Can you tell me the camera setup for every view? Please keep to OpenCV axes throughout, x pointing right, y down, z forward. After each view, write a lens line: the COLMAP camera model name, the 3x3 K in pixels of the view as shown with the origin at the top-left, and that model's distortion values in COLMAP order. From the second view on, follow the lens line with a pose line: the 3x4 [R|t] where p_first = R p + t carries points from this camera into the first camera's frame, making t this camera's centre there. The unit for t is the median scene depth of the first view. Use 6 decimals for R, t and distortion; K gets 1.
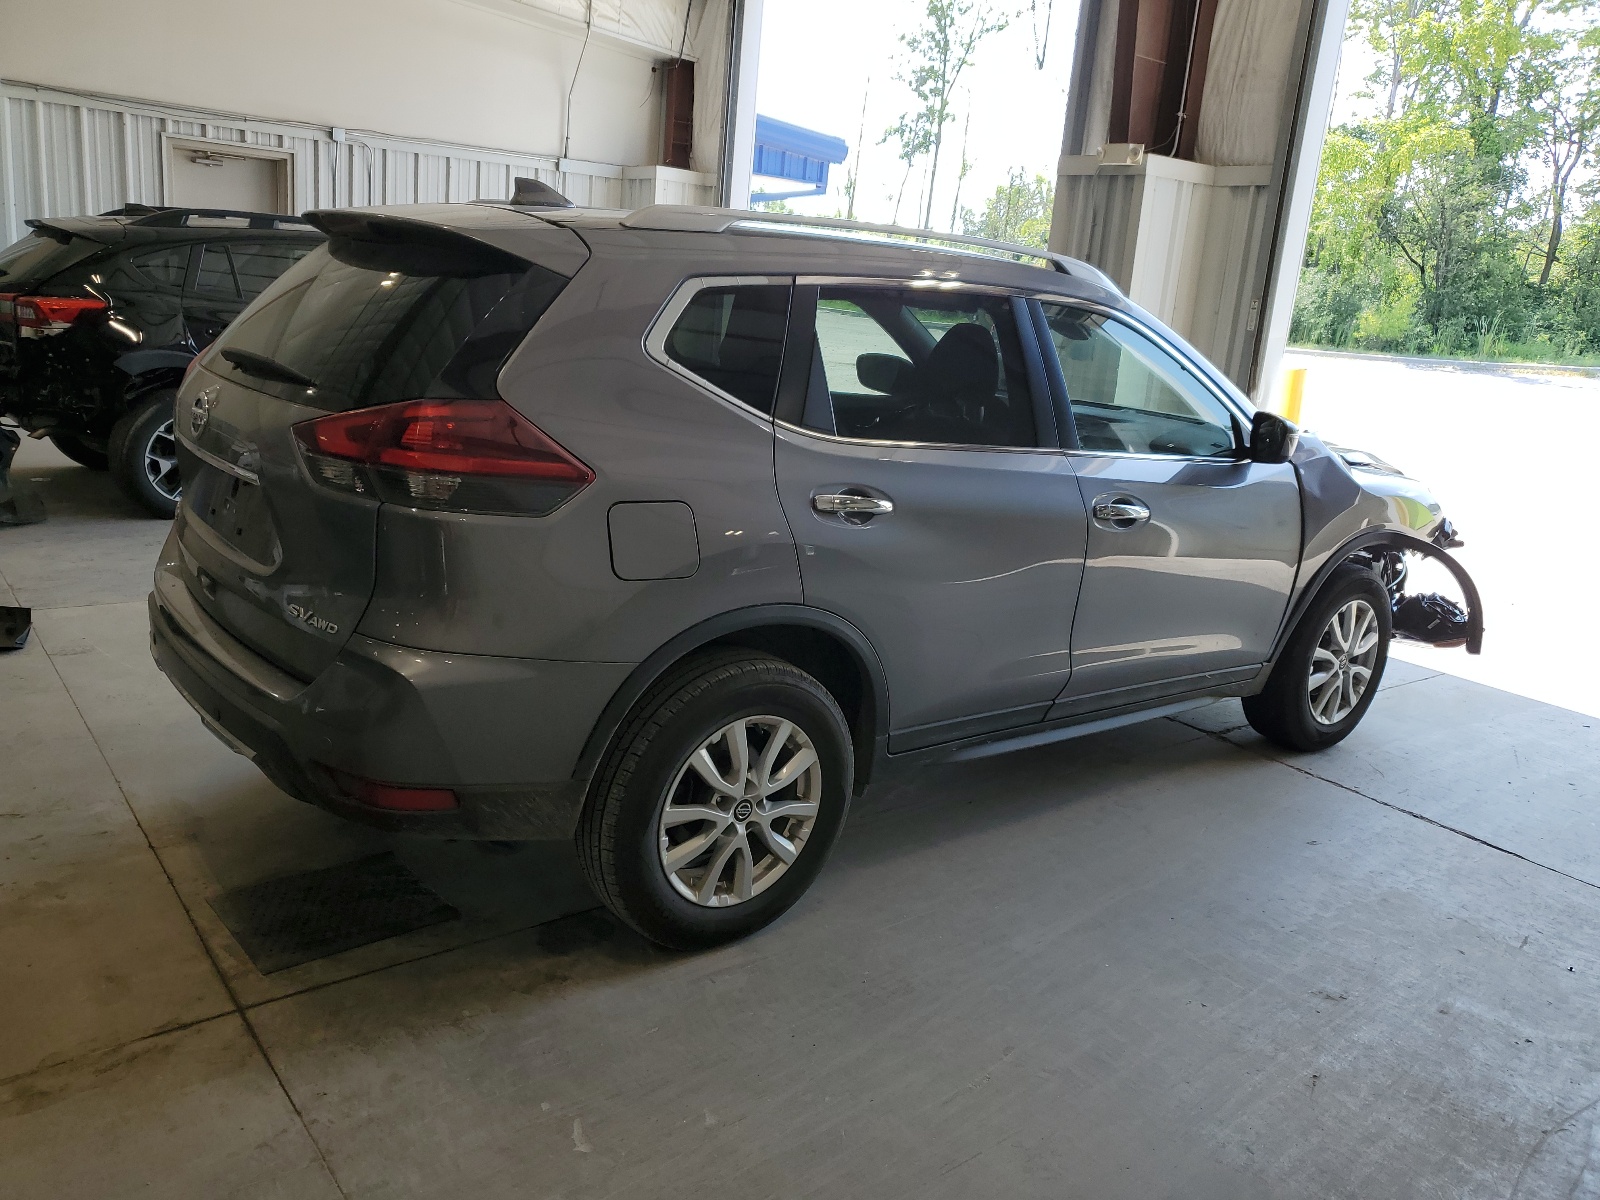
lens RADIAL K [[1233.1, 0, 806.9], [0, 1233.1, 600.4], [0, 0, 1]] dist [0.004694, -0.004906]
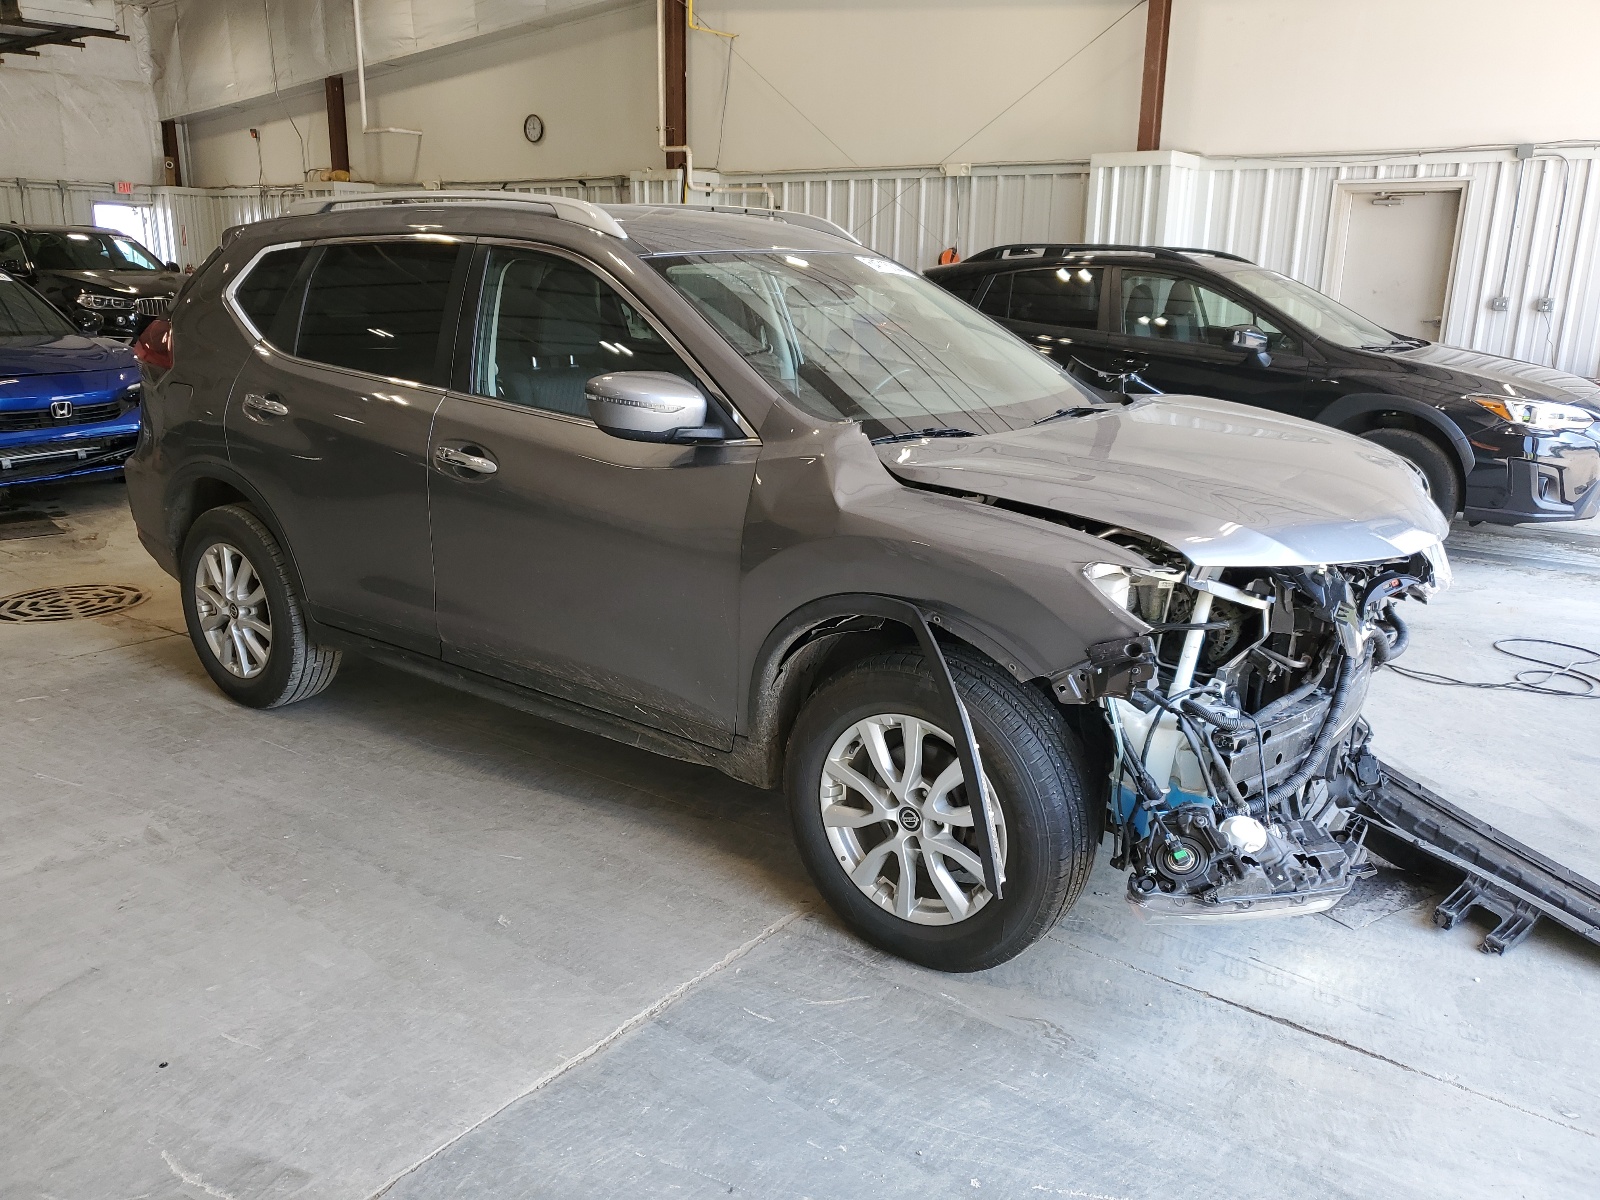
lens RADIAL K [[1233.1, 0, 809.2], [0, 1233.1, 599.5], [0, 0, 1]] dist [0.004694, -0.004906]
pose [[0.289443, 0.170950, -0.941806, 0.380871], [-0.228172, 0.967882, 0.105560, -0.037644], [0.929602, 0.184340, 0.319152, 0.291788]]
